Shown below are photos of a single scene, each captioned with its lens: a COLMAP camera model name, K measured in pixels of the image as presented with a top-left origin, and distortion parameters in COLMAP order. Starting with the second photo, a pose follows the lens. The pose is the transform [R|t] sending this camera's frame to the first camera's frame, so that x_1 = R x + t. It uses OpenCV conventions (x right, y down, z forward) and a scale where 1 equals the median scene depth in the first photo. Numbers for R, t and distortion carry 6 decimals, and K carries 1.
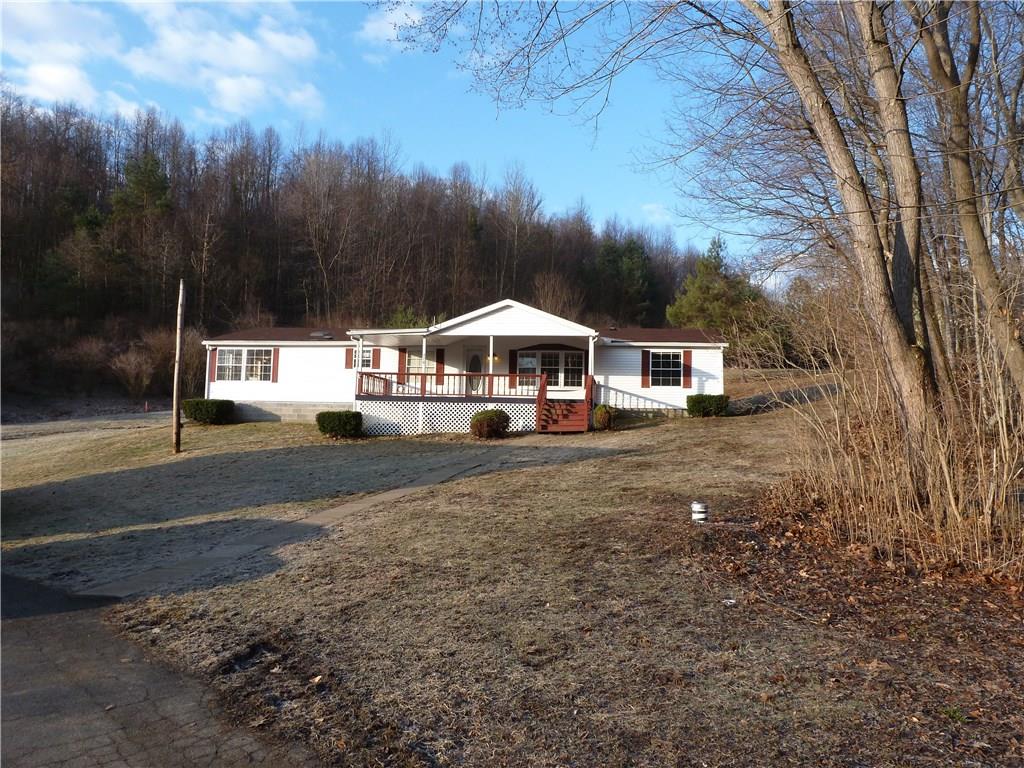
lens RADIAL K [[711.1, 0, 512.0], [0, 711.1, 384.0], [0, 0, 1]] dist [-0.105067, -0.000489]
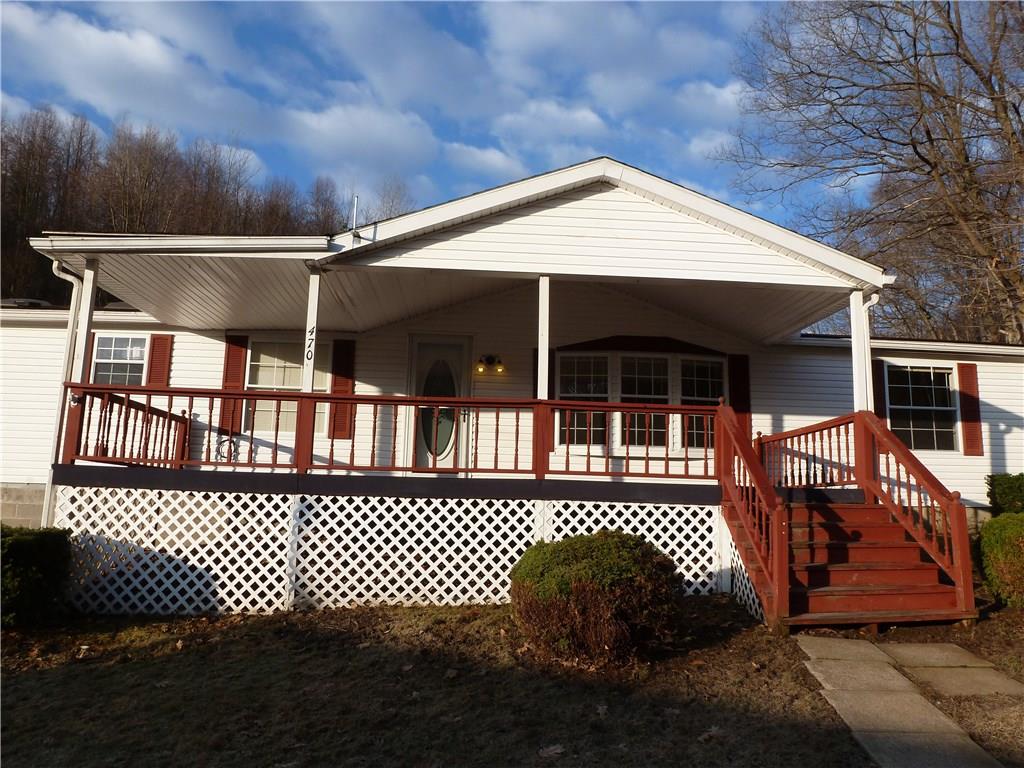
lens RADIAL K [[762.5, 0, 512.0], [0, 762.5, 384.0], [0, 0, 1]] dist [-0.036103, 0.000281]
pose [[0.981922, 0.029885, 0.186910, -0.093428], [-0.014116, 0.996269, -0.085136, 0.005542], [-0.188757, 0.080959, 0.978681, 0.630192]]
